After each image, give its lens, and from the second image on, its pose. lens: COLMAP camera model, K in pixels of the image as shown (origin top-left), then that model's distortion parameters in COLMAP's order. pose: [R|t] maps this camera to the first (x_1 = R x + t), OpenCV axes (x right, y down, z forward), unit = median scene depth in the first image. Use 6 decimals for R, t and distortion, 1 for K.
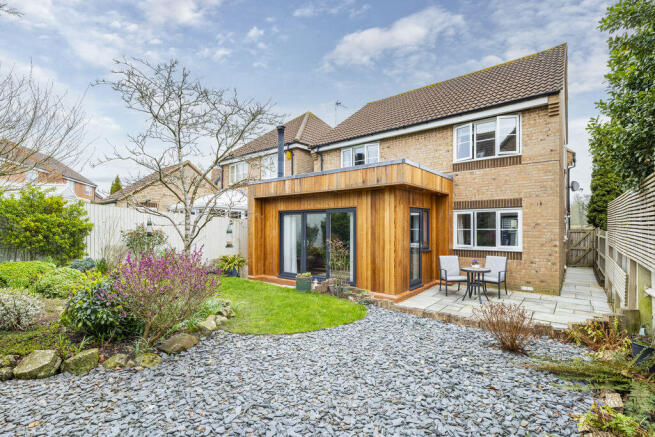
lens RADIAL K [[302.9, 0, 326.5], [0, 302.9, 229.2], [0, 0, 1]] dist [-0.001486, -0.000148]
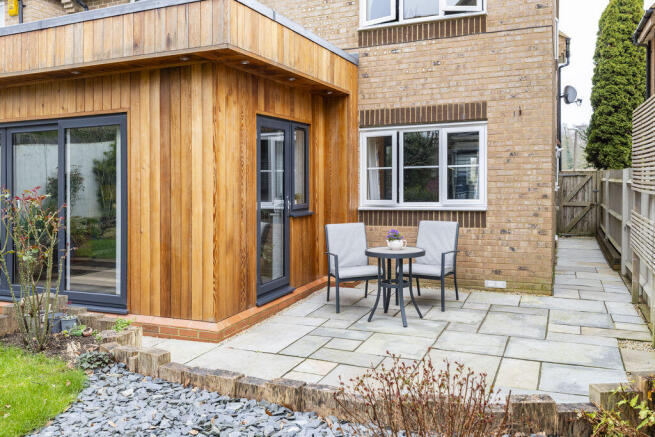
lens RADIAL K [[525.1, 0, 327.5], [0, 525.1, 218.5], [0, 0, 1]] dist [0.023689, -0.007417]
pose [[0.961471, -0.031617, 0.273081, 0.157266], [0.014735, 0.997863, 0.063654, 0.028100], [-0.274510, -0.057178, 0.959883, 0.238451]]
